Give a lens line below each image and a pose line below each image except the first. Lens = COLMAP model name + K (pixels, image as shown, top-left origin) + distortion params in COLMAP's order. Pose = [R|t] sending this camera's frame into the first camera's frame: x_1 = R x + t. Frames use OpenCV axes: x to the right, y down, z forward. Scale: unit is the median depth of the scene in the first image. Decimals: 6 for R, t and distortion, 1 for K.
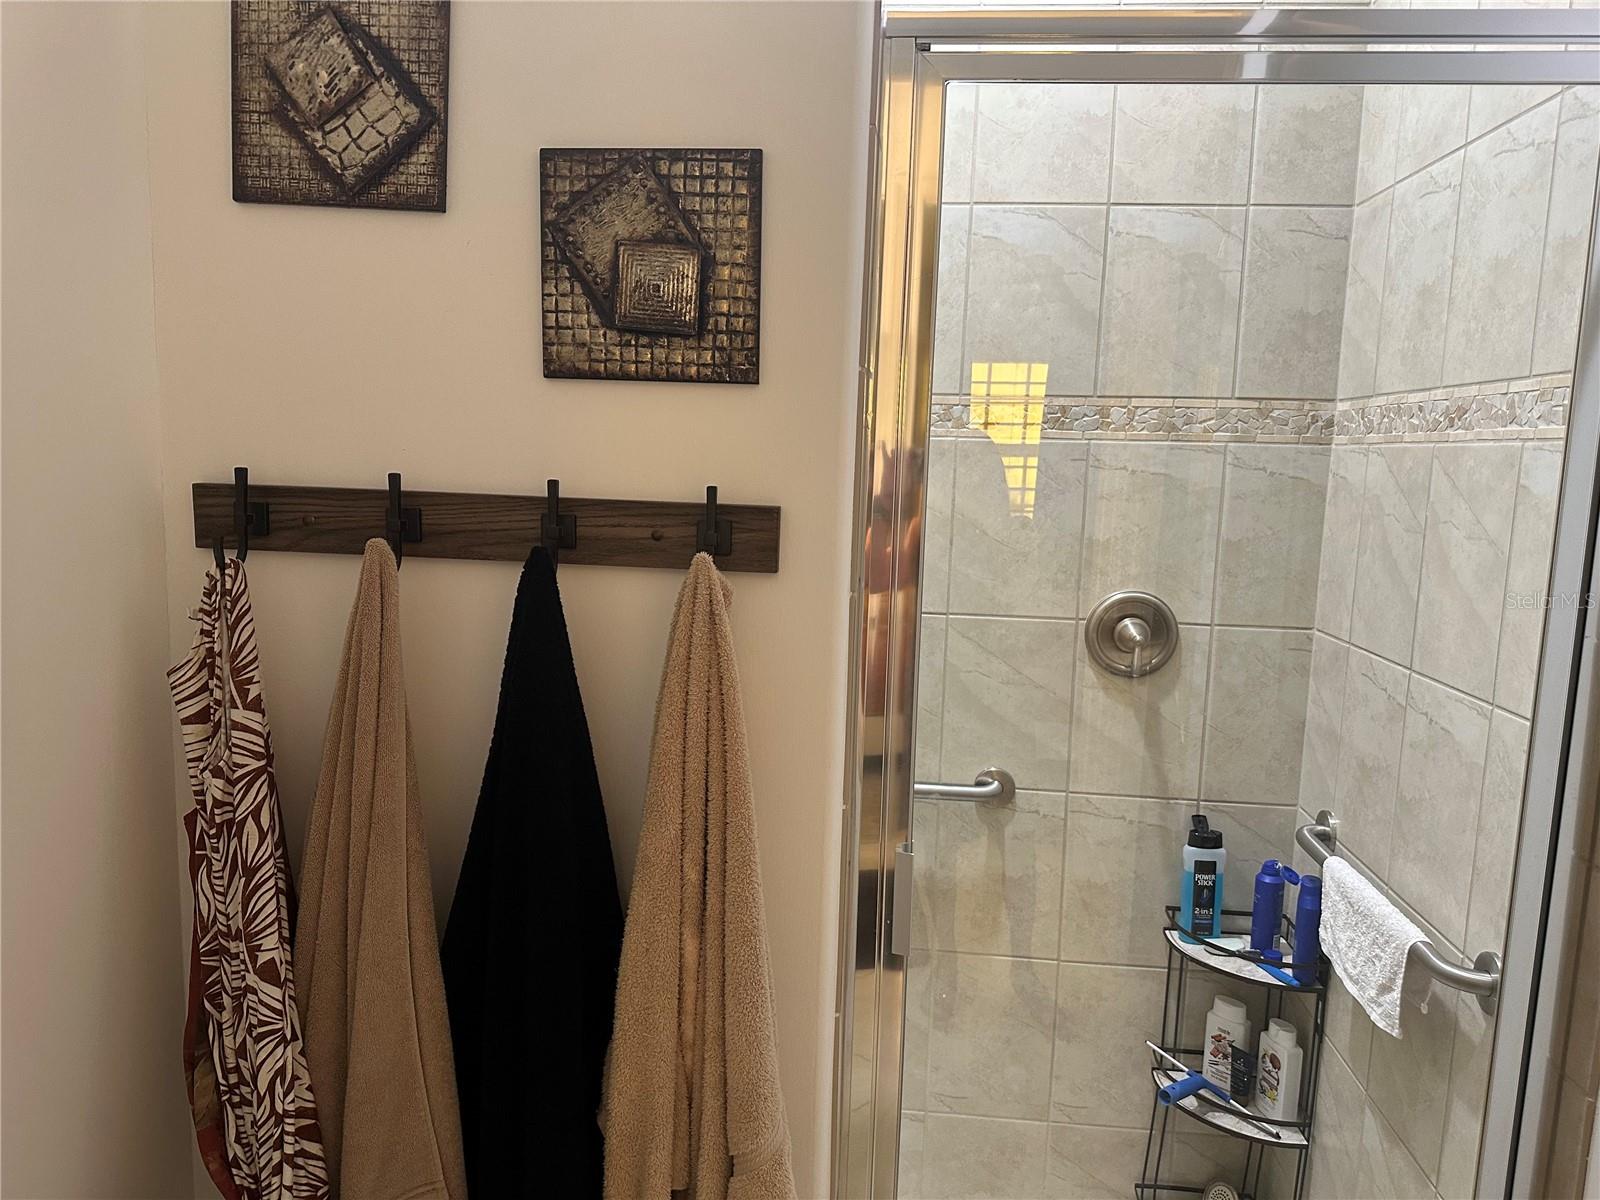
lens RADIAL K [[1131.1, 0, 798.9], [0, 1131.1, 608.5], [0, 0, 1]] dist [0.000153, -0.003655]
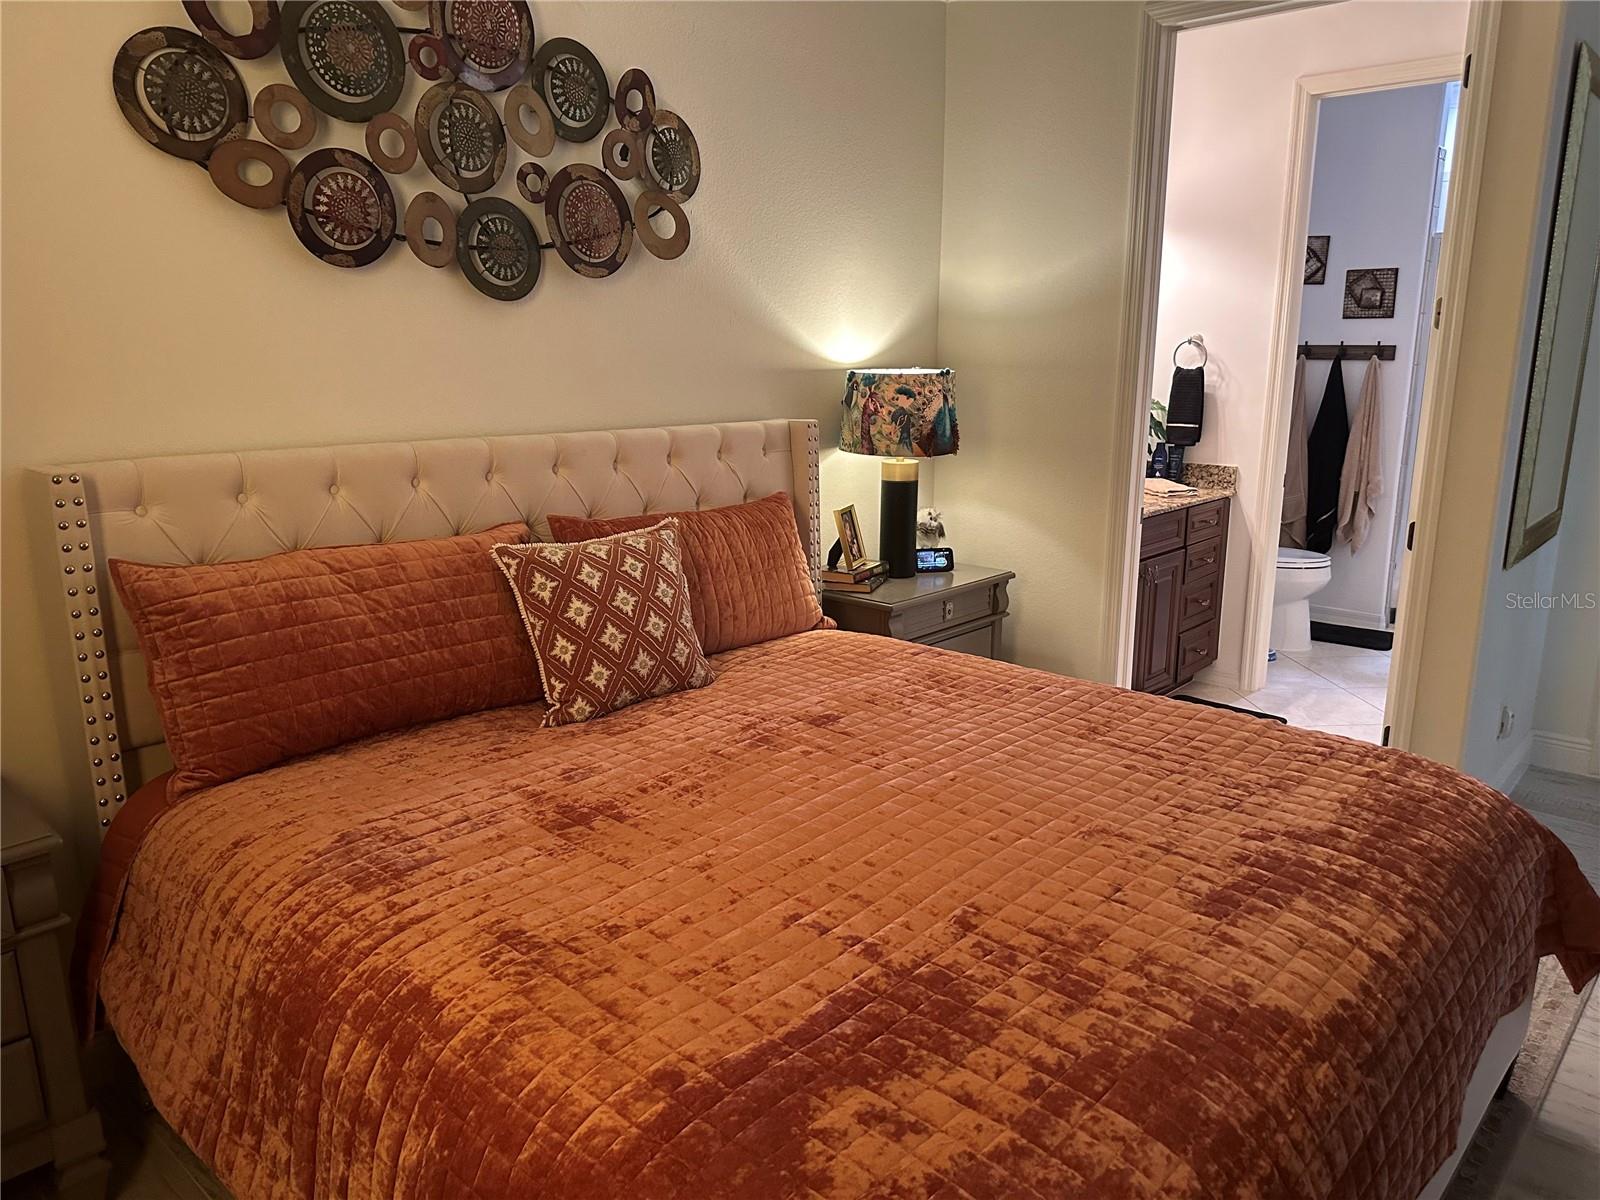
lens RADIAL K [[1131.1, 0, 798.9], [0, 1131.1, 608.5], [0, 0, 1]] dist [0.000153, -0.003655]
pose [[0.803520, 0.101819, -0.586506, 0.844787], [-0.053234, 0.993606, 0.099561, 0.651280], [0.592893, -0.048777, 0.803803, -4.220052]]
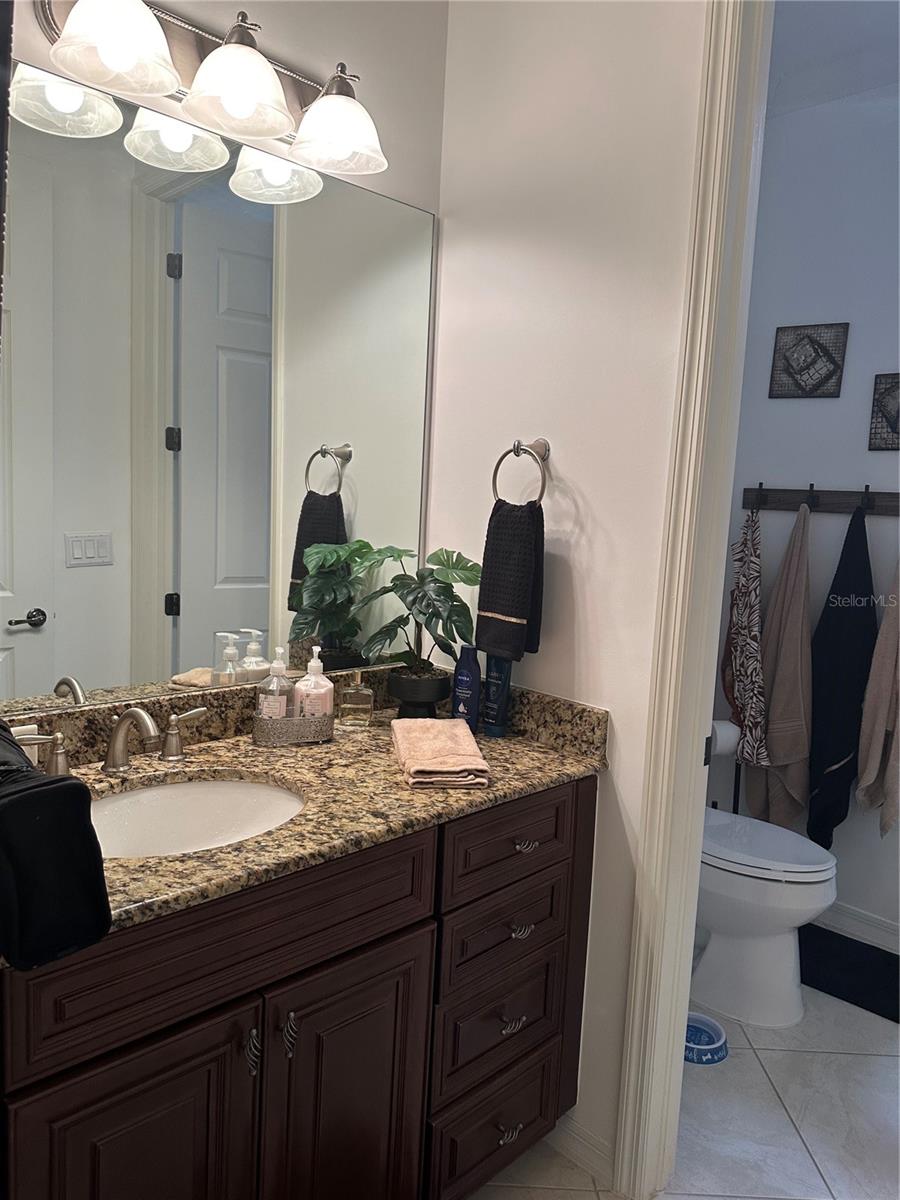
lens RADIAL K [[841.0, 0, 447.1], [0, 841.0, 592.7], [0, 0, 1]] dist [0.004090, -0.001738]
pose [[0.759992, 0.078202, -0.645211, 0.388279], [-0.114844, 0.993272, -0.014886, 0.325914], [0.639706, 0.085411, 0.763859, -1.360483]]
